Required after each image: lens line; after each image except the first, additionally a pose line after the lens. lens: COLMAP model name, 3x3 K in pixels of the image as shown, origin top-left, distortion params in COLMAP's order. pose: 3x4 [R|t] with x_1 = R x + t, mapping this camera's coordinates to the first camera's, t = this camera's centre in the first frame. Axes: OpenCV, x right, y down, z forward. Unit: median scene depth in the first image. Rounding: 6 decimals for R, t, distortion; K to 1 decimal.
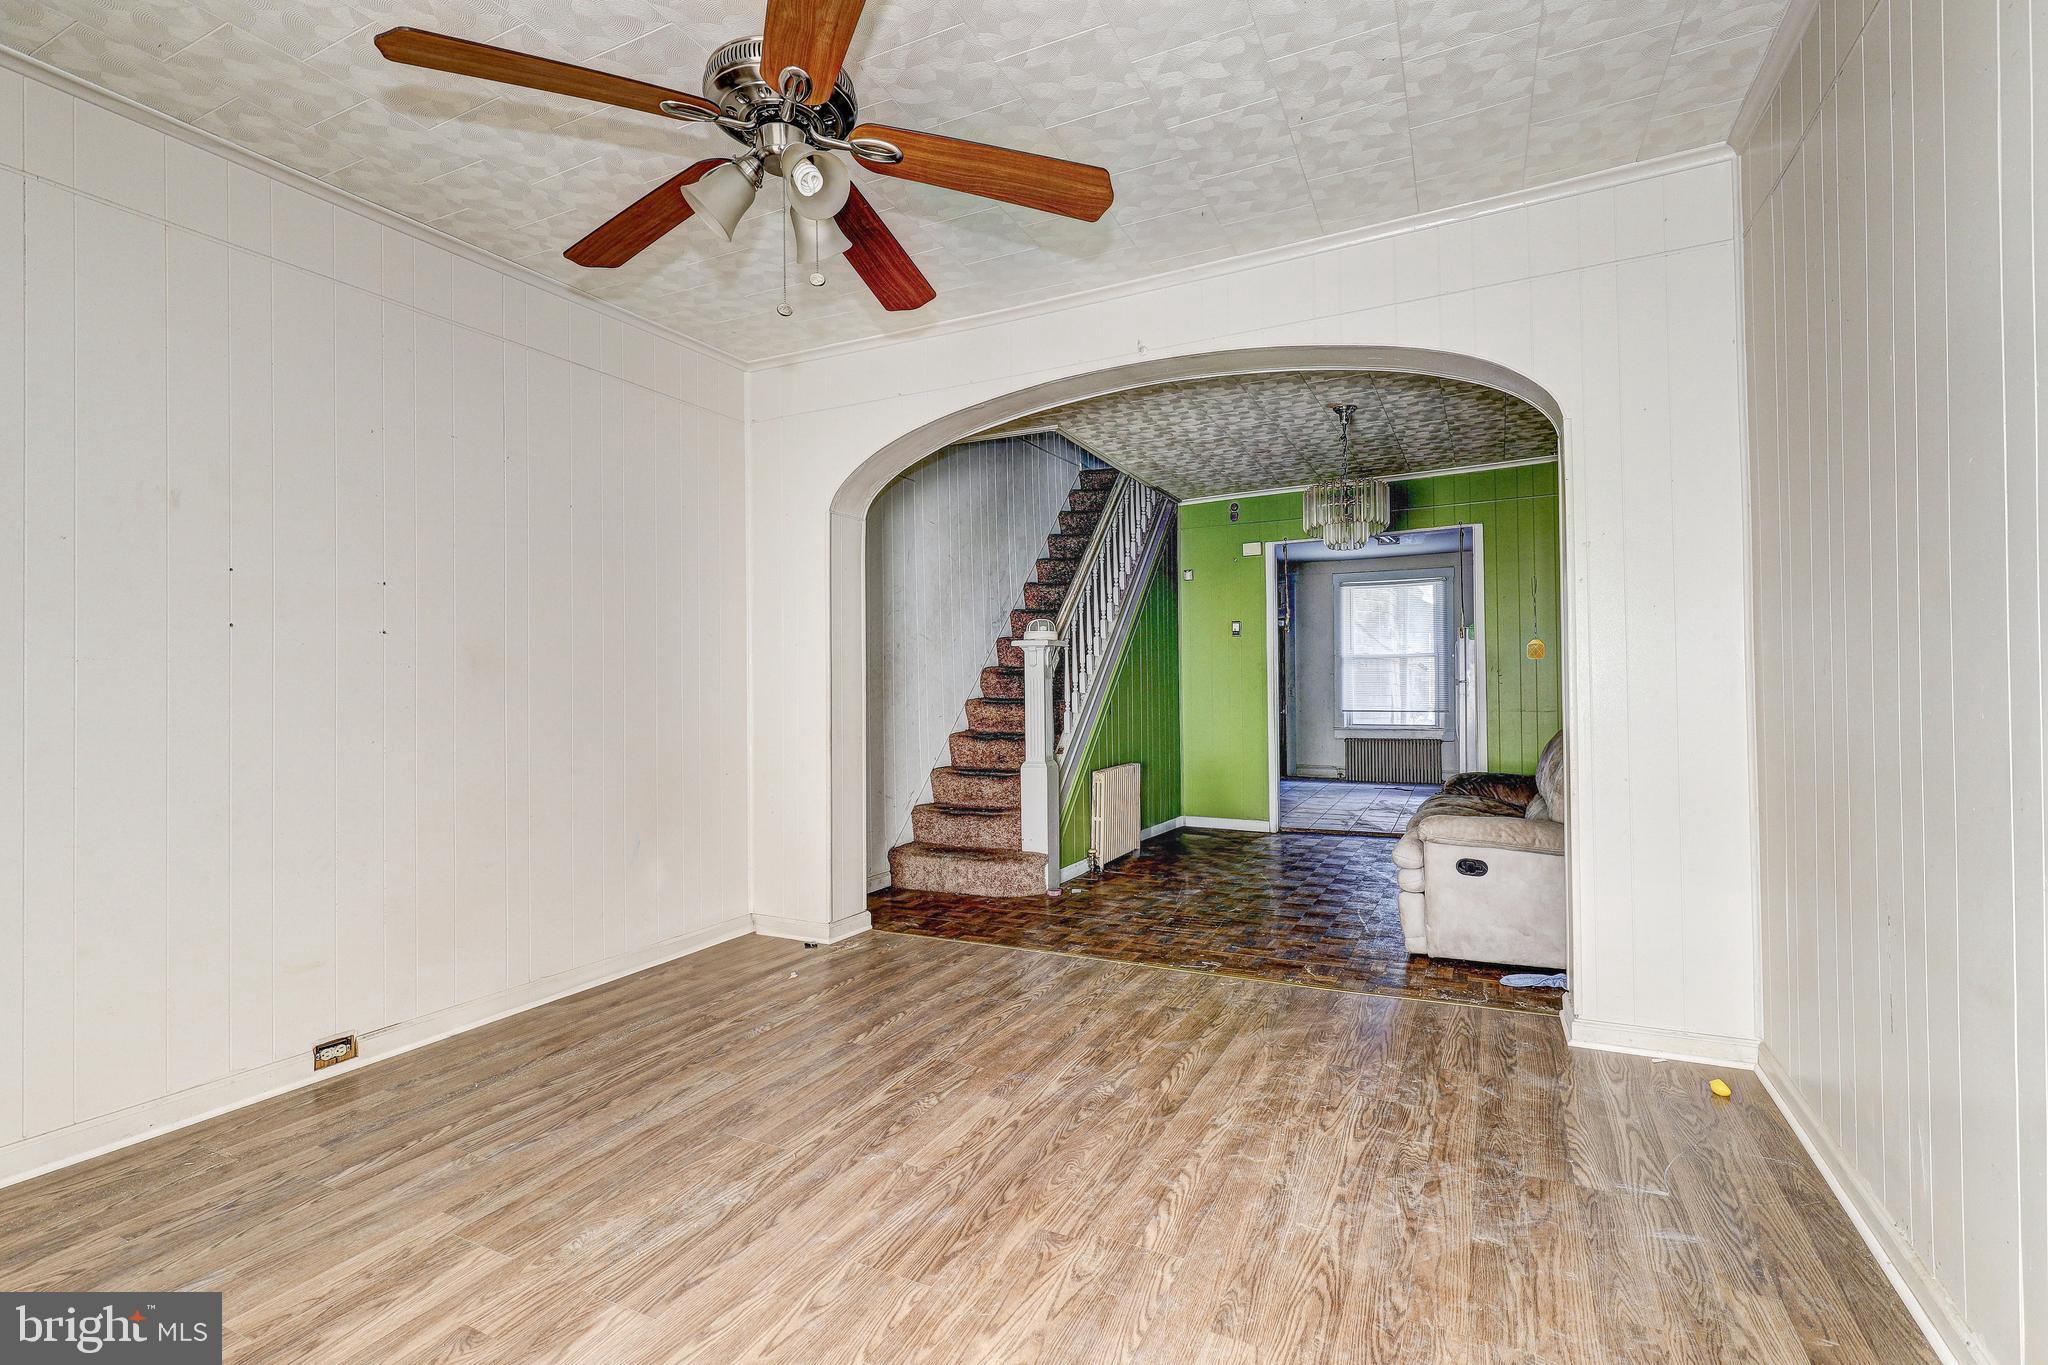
lens RADIAL K [[920.9, 0, 1024.0], [0, 920.9, 682.5], [0, 0, 1]] dist [0.005895, -0.000313]
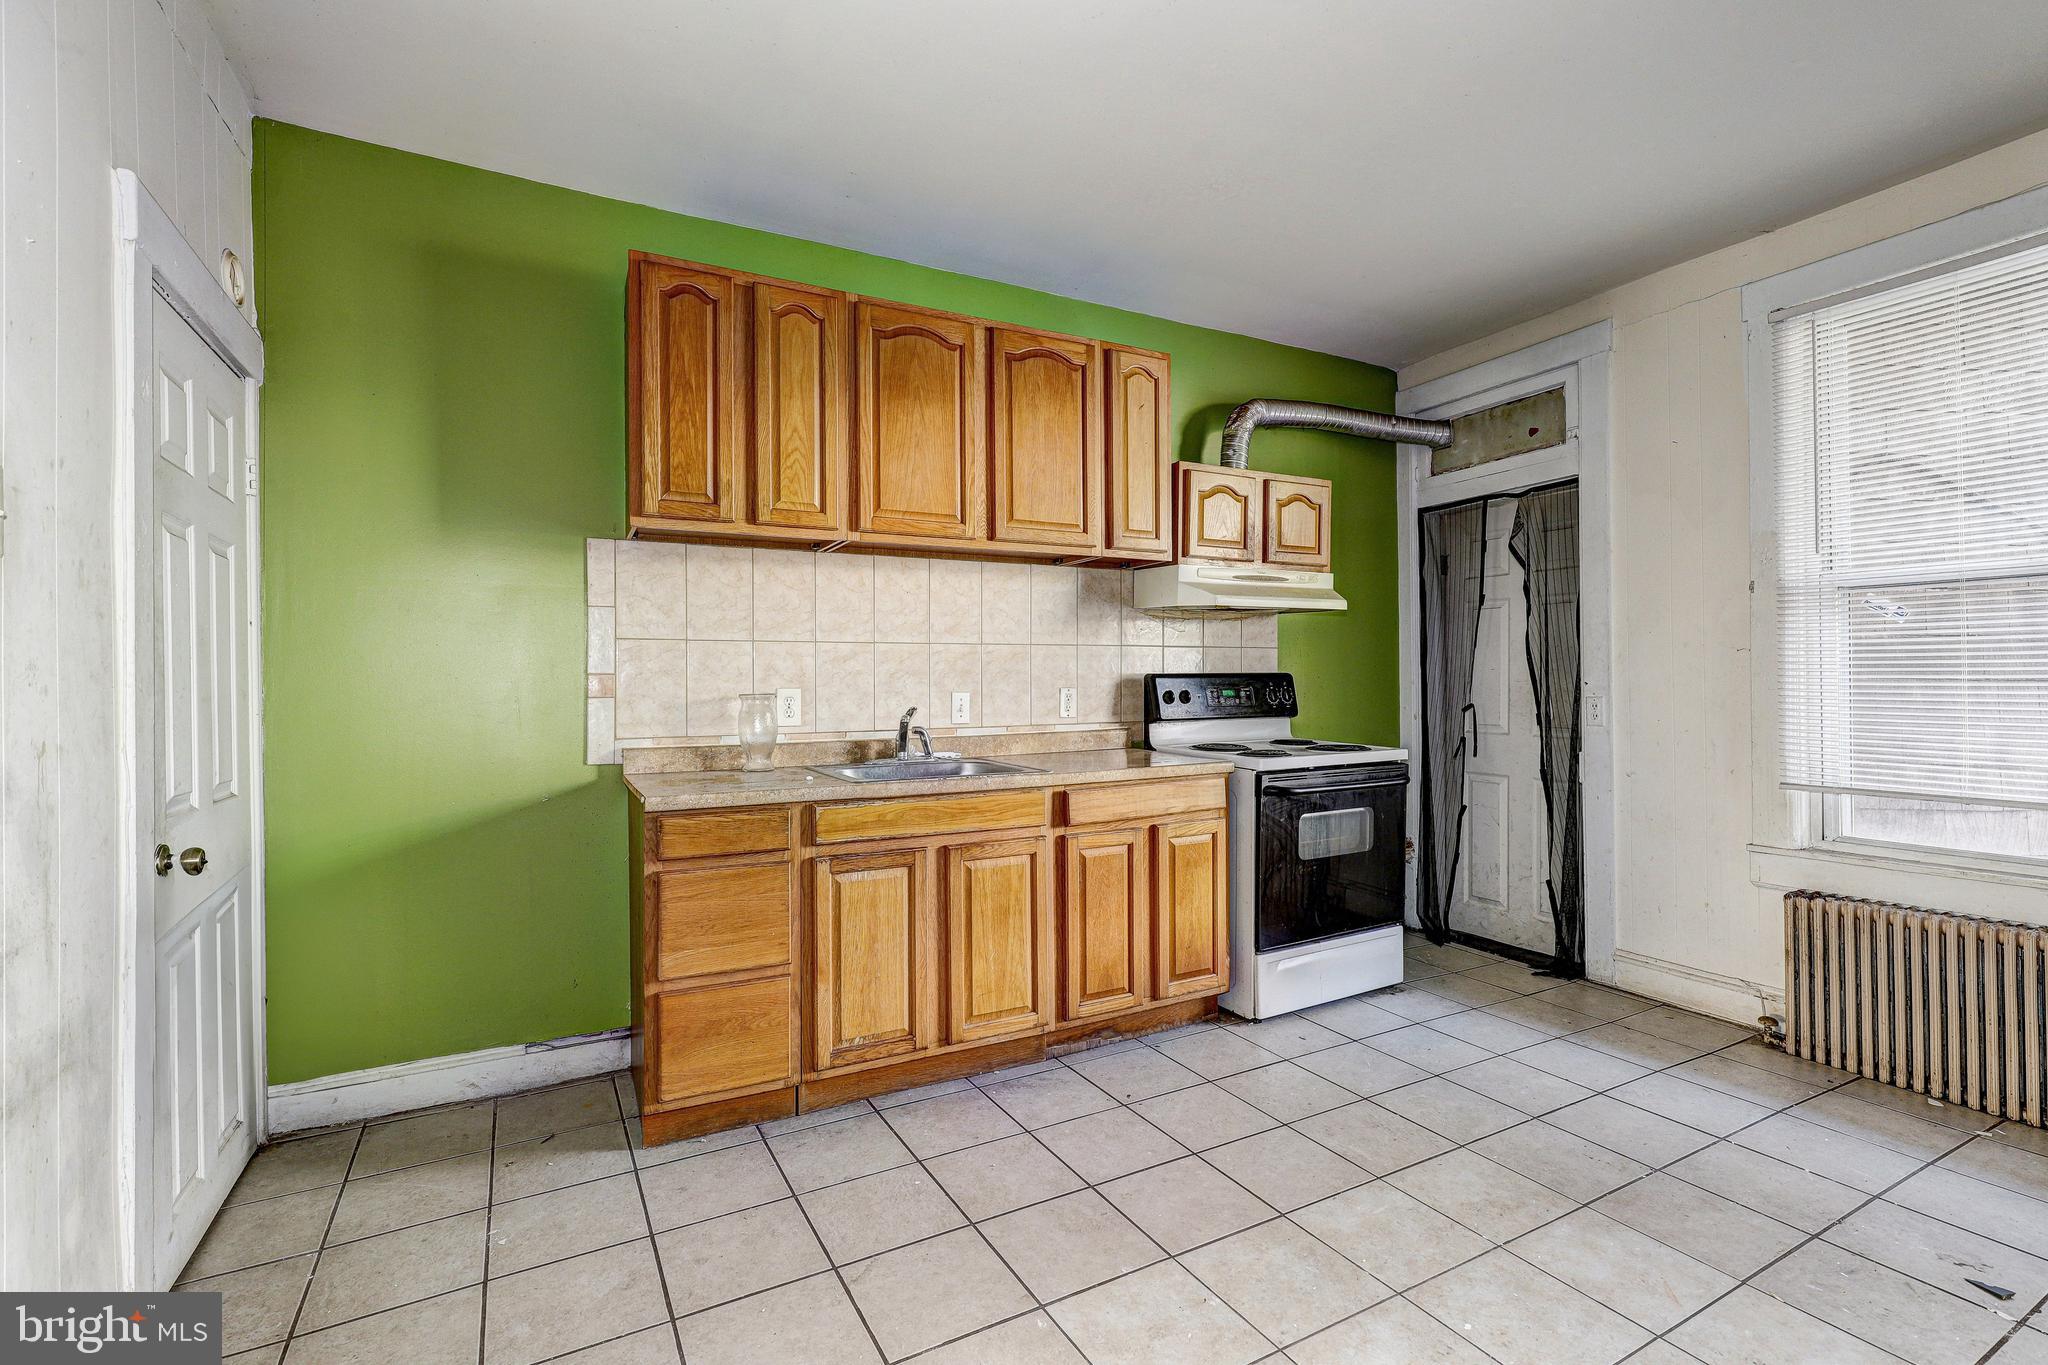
lens RADIAL K [[916.5, 0, 1029.4], [0, 916.5, 680.6], [0, 0, 1]] dist [0.000576, -0.000206]
pose [[0.827740, 0.003111, -0.561103, 0.450556], [0.002161, 0.999960, 0.008733, -0.002962], [0.561107, -0.008441, 0.827700, 0.939813]]
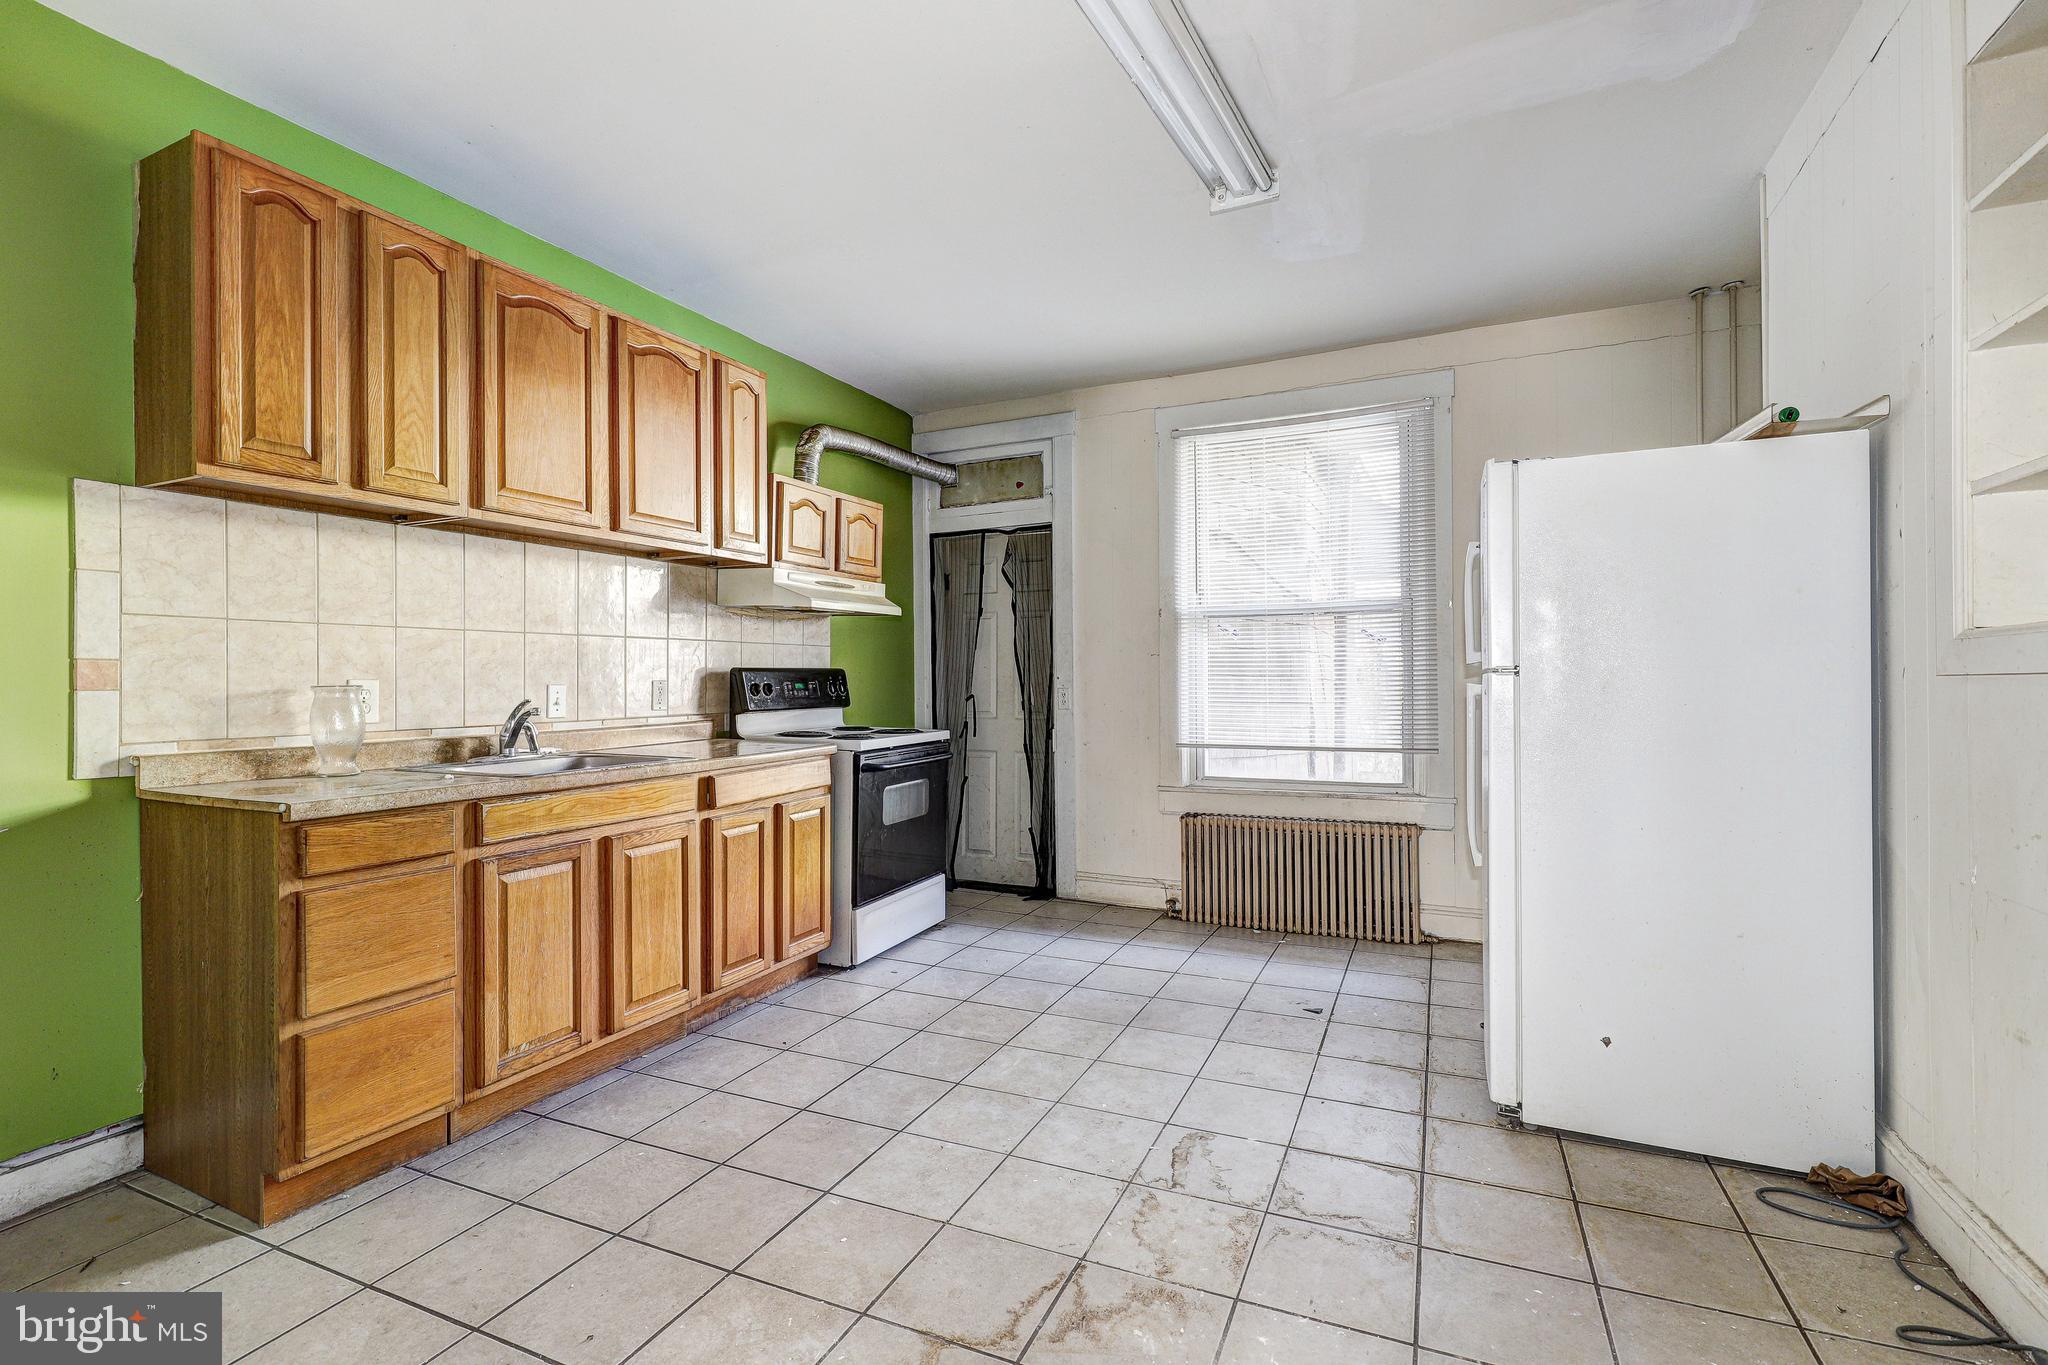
lens RADIAL K [[924.5, 0, 1021.4], [0, 924.5, 680.1], [0, 0, 1]] dist [0.002607, -0.000442]
pose [[0.999075, 0.004083, 0.042811, 0.372379], [-0.004372, 0.999968, 0.006664, 0.000441], [-0.042783, -0.006845, 0.999061, 0.854133]]
